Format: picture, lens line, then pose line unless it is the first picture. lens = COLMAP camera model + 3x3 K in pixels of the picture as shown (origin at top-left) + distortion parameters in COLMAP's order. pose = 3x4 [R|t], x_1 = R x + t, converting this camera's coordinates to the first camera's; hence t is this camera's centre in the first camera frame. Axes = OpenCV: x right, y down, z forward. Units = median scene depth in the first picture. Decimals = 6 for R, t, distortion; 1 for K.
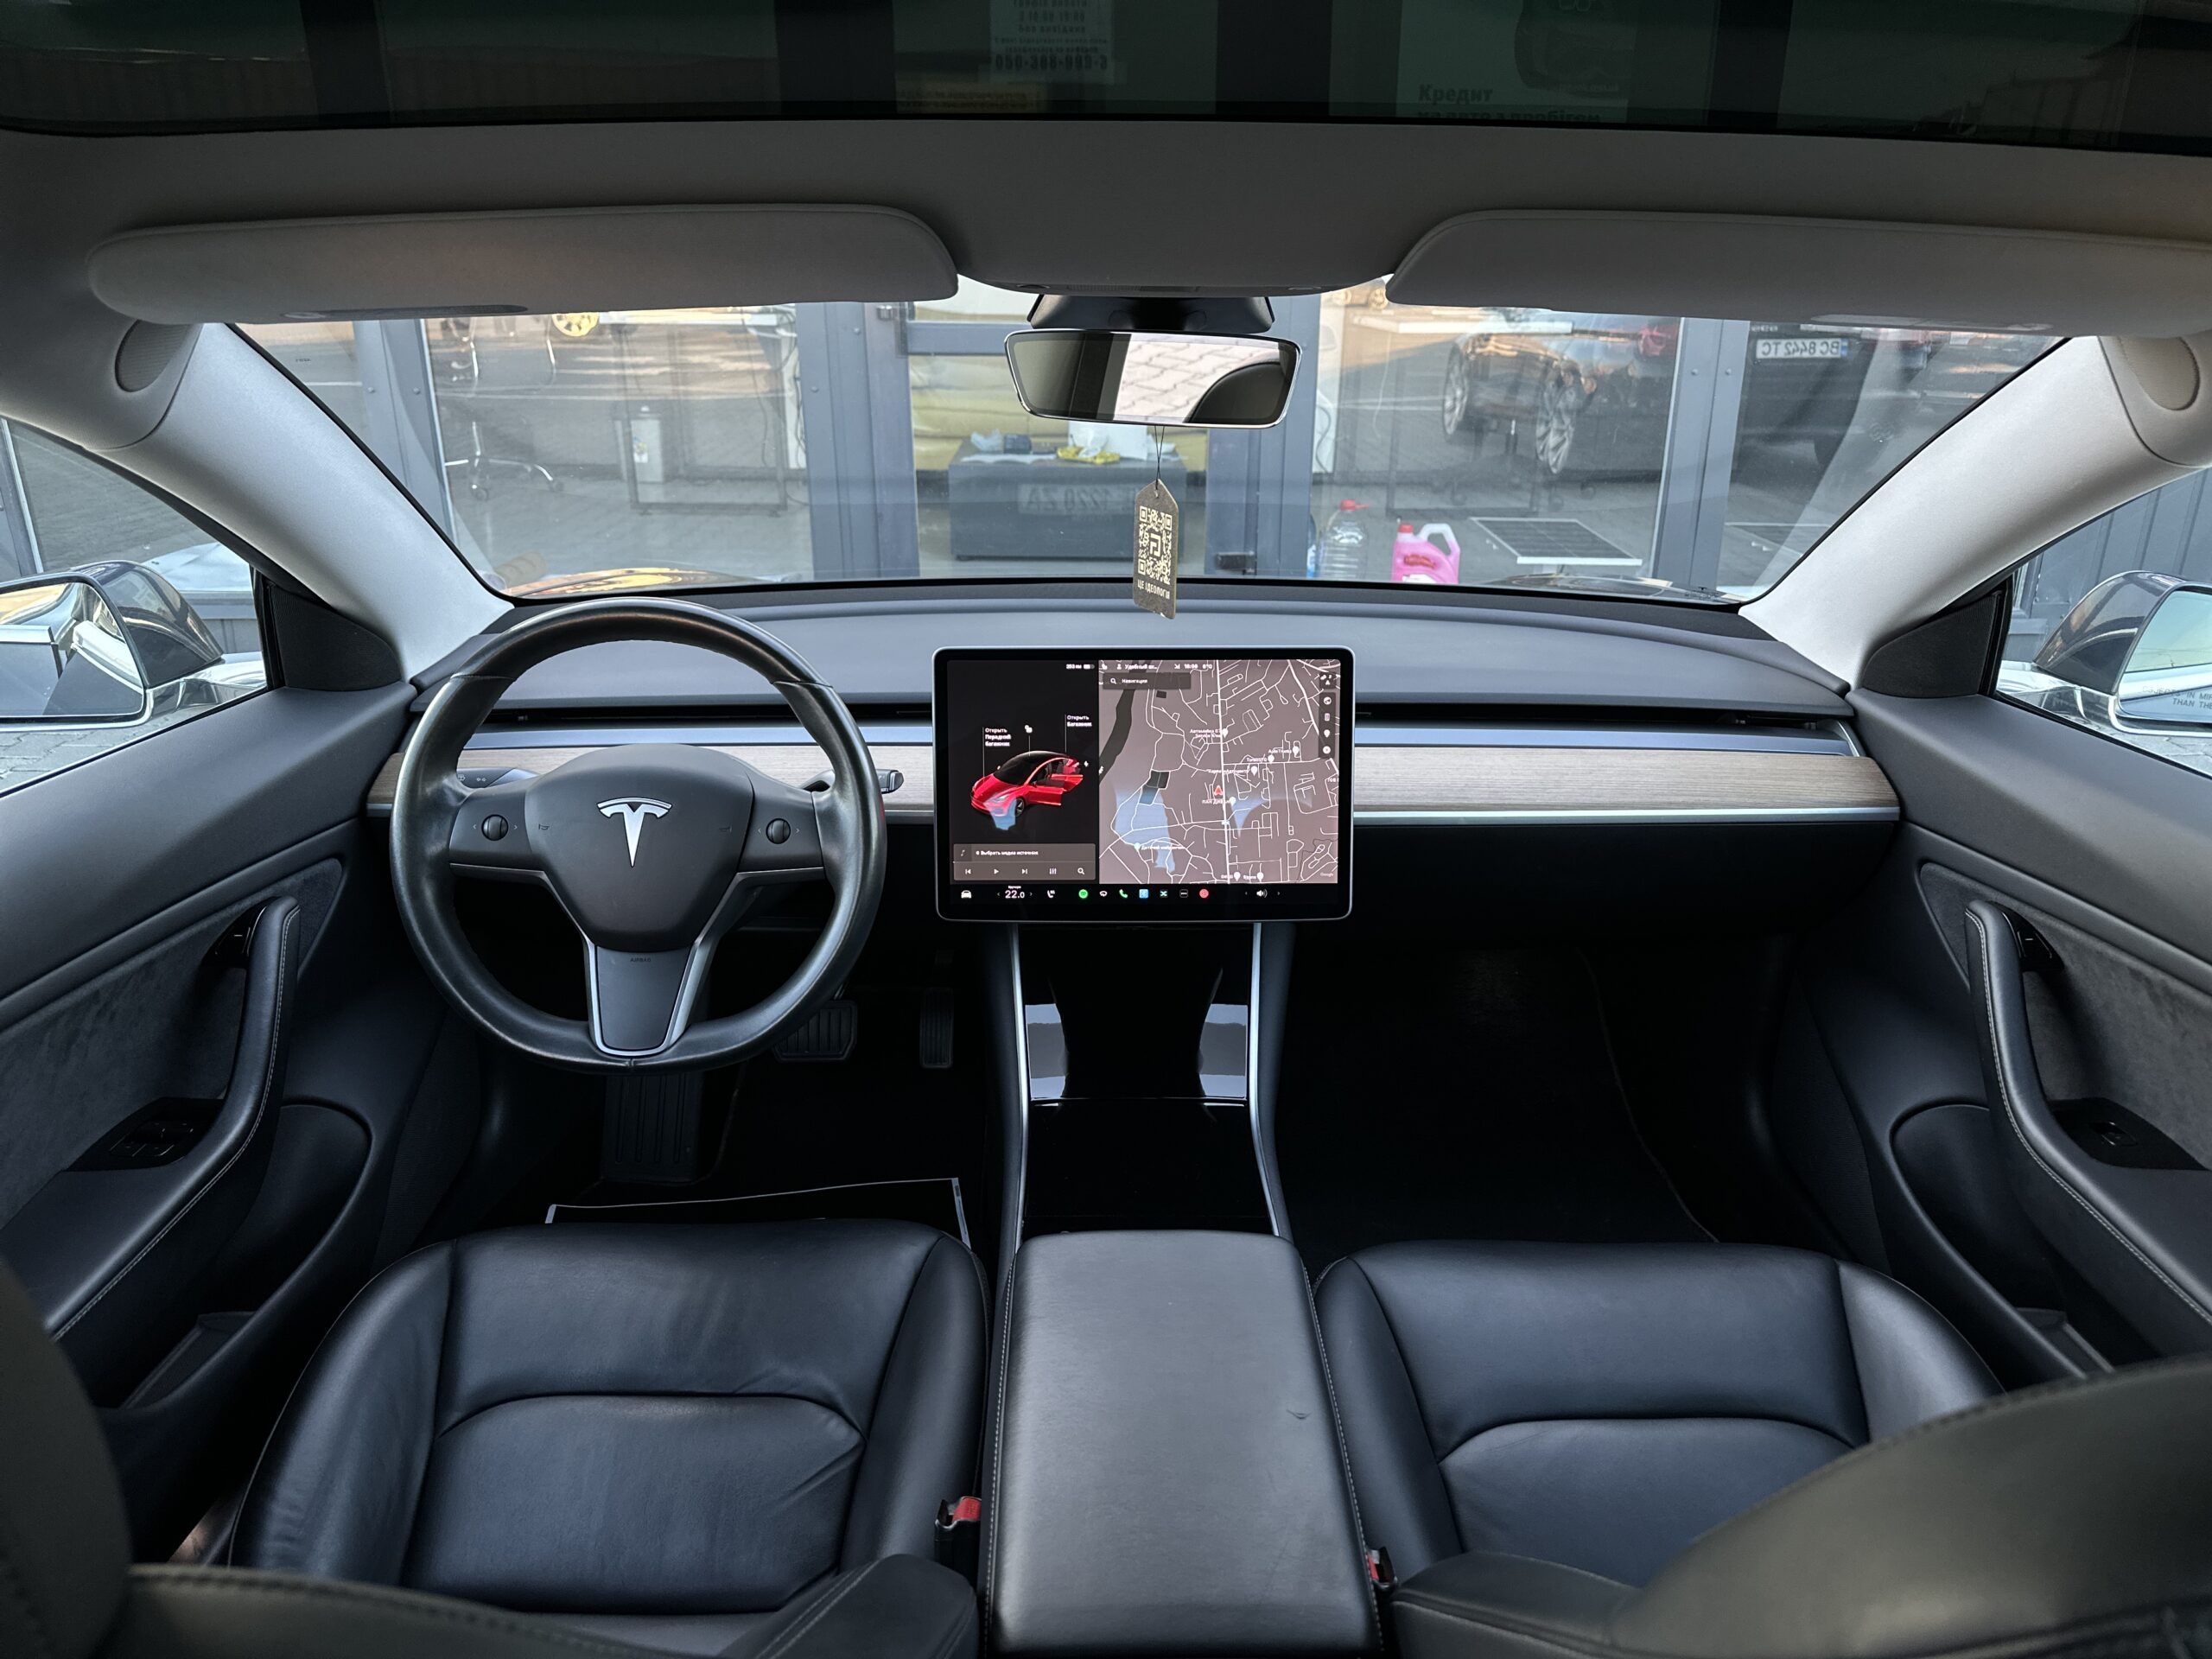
lens RADIAL K [[1517.7, 0, 1106.0], [0, 1517.7, 829.5], [0, 0, 1]] dist [0.135839, -0.181888]
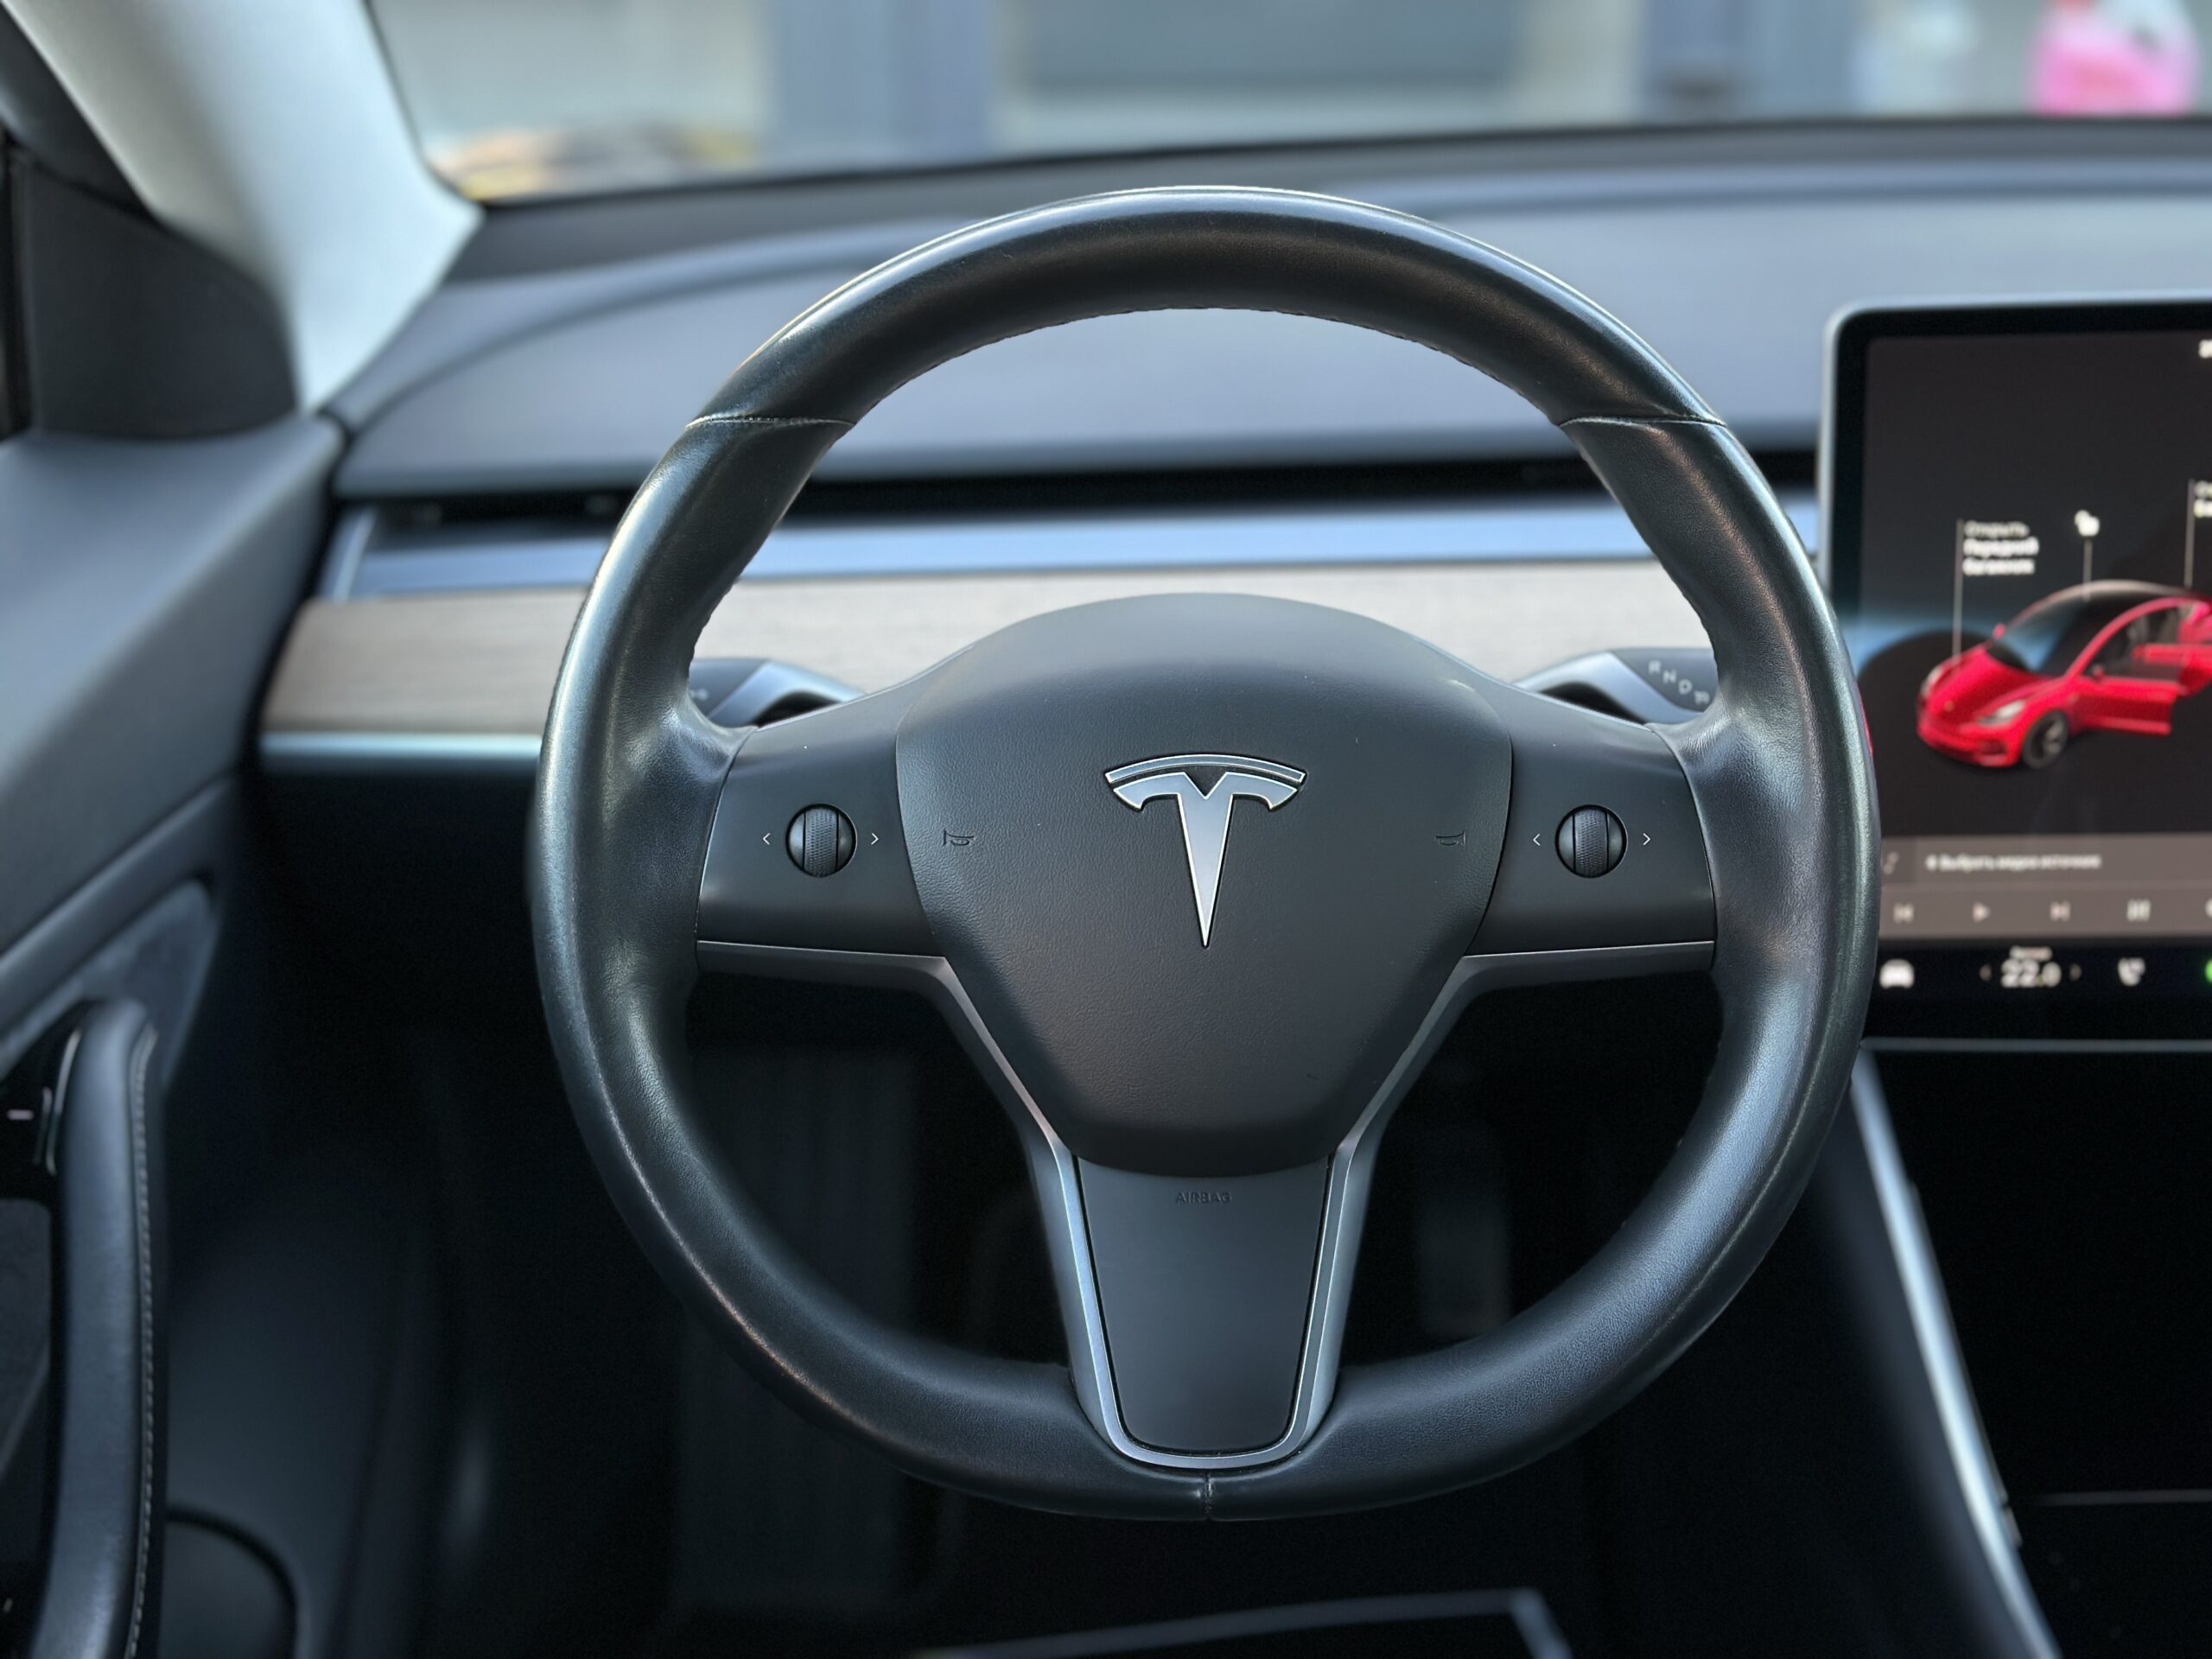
lens RADIAL K [[3055.5, 0, 1110.6], [0, 3055.5, 841.7], [0, 0, 1]] dist [0.209586, -0.459337]
pose [[0.999934, -0.010939, -0.003499, -0.282726], [0.011133, 0.998051, 0.061403, -0.038247], [0.002821, -0.061438, 0.998107, 0.250129]]
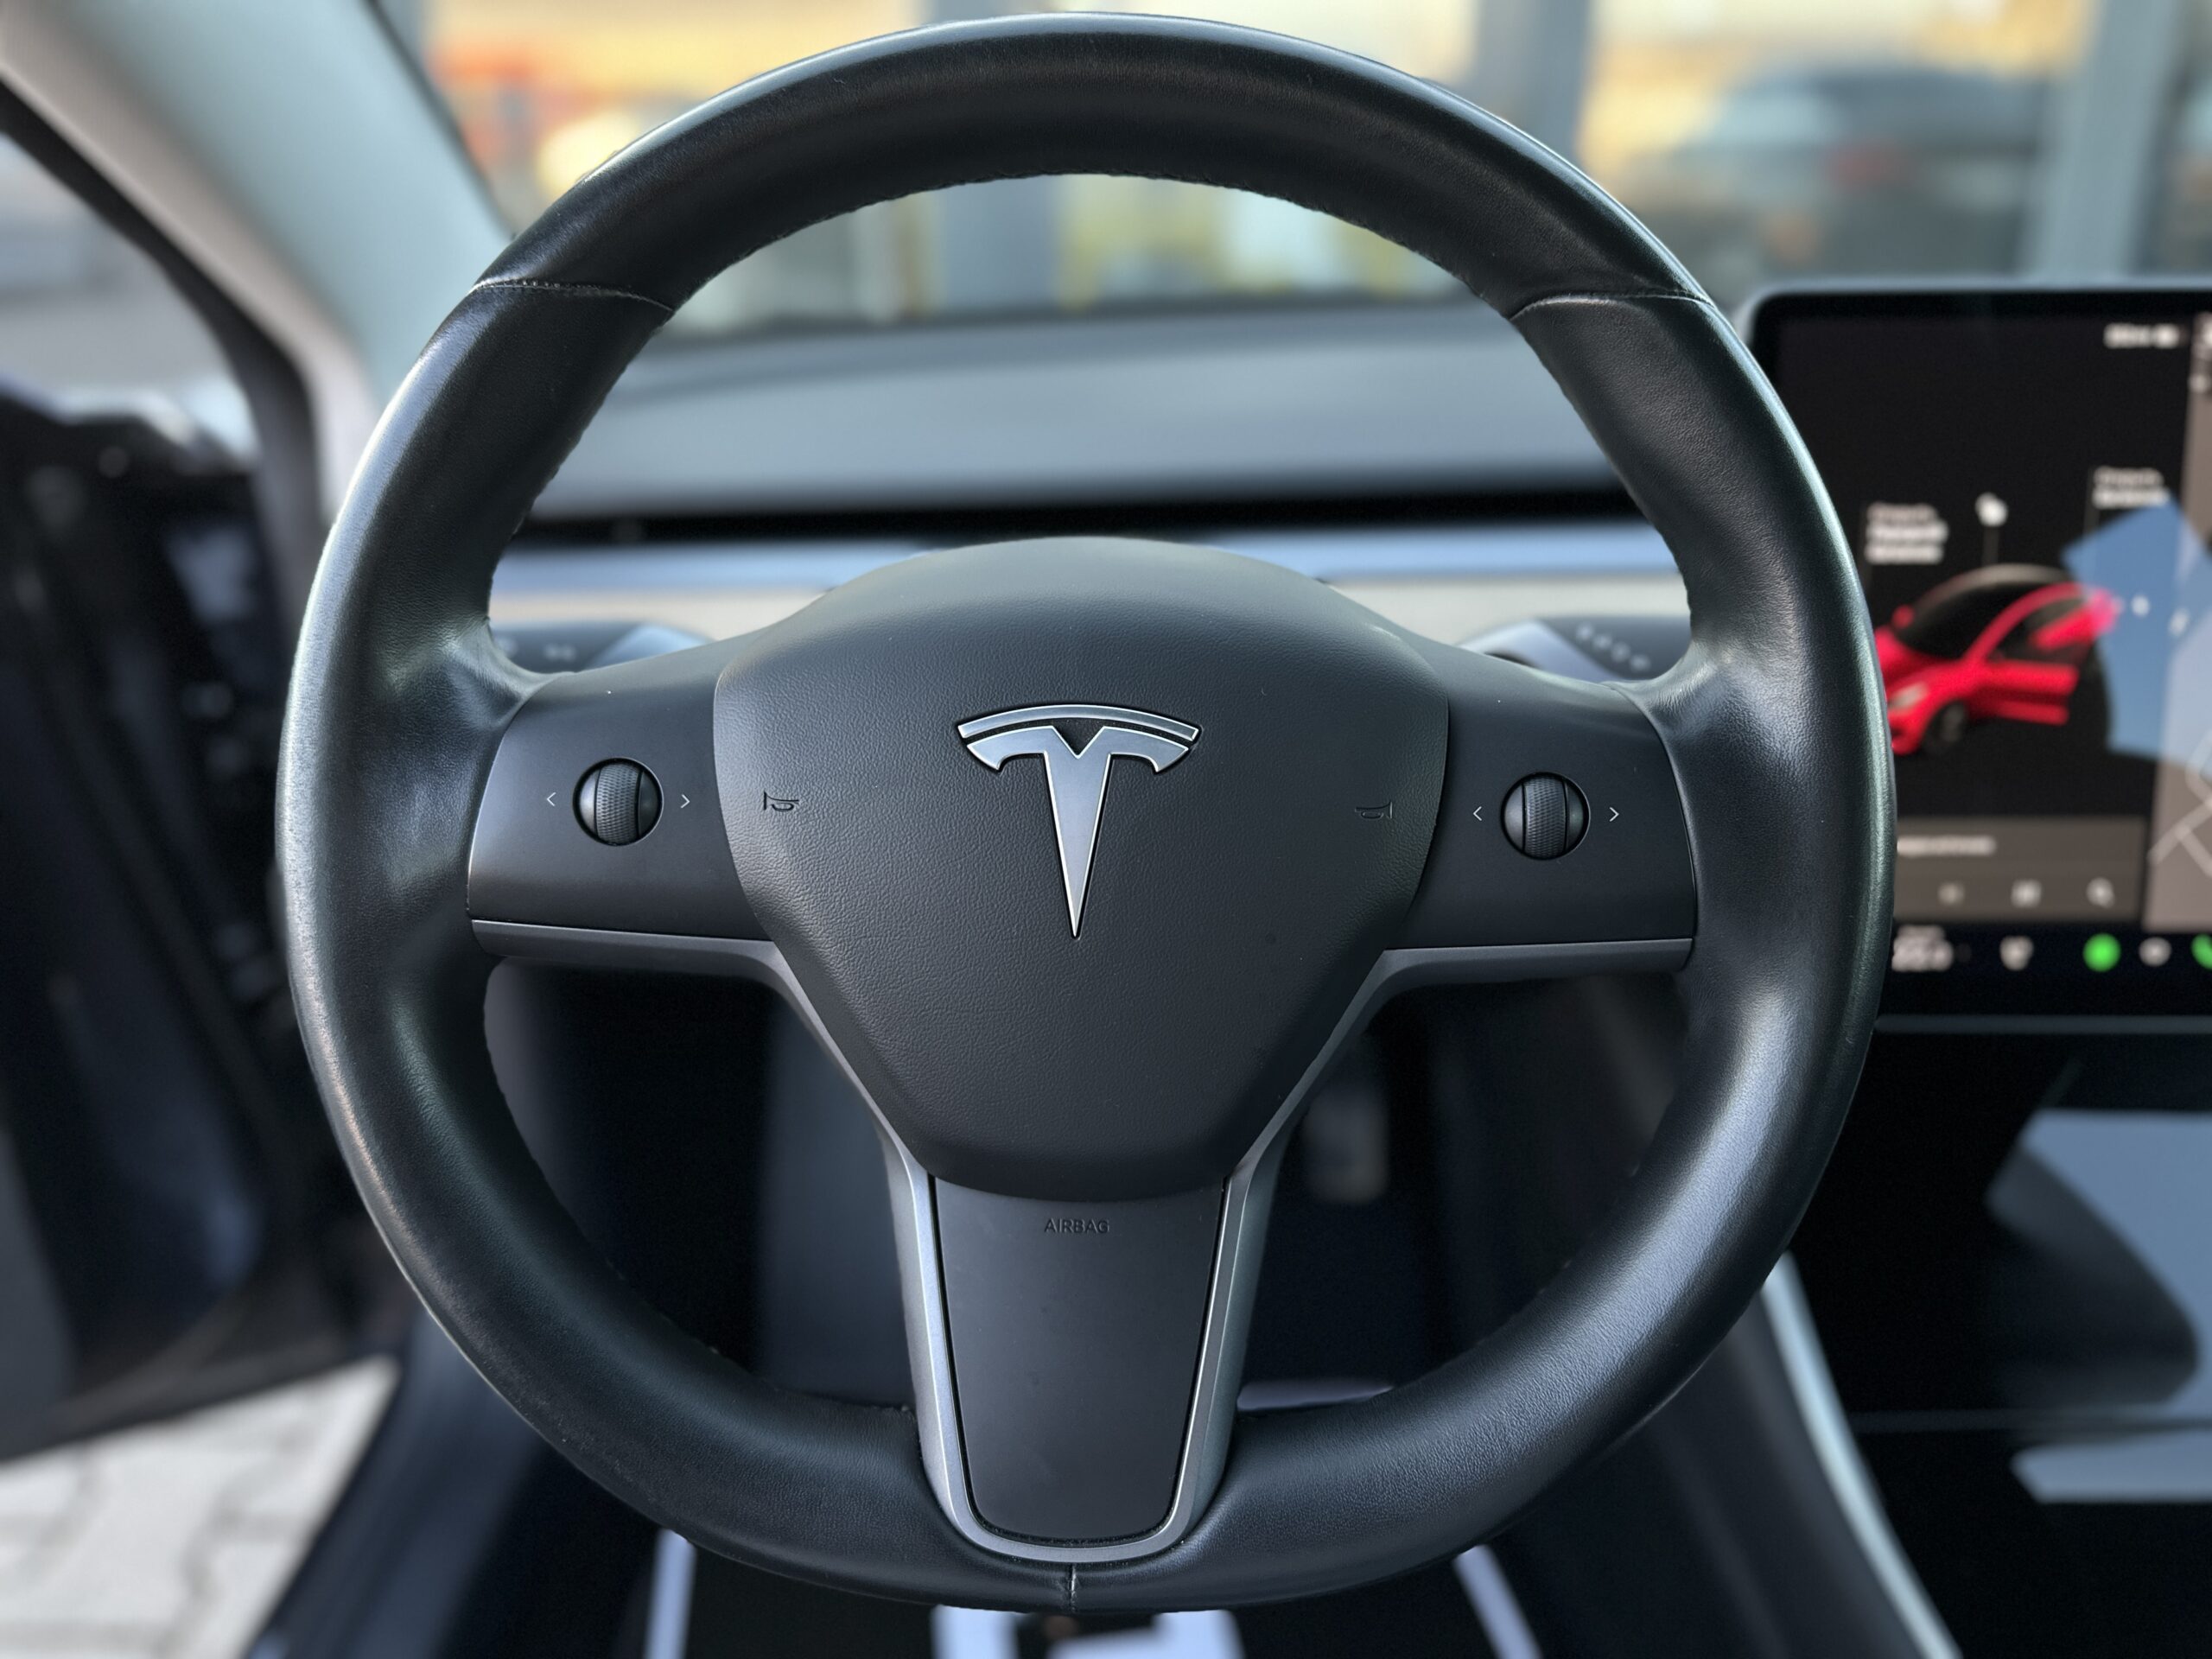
lens RADIAL K [[1517.7, 0, 1106.0], [0, 1517.7, 829.5], [0, 0, 1]] dist [0.135839, -0.181888]
pose [[0.999497, 0.002793, -0.031600, -0.252953], [-0.000698, 0.997812, 0.066113, -0.013804], [0.031716, -0.066057, 0.997312, 0.611387]]
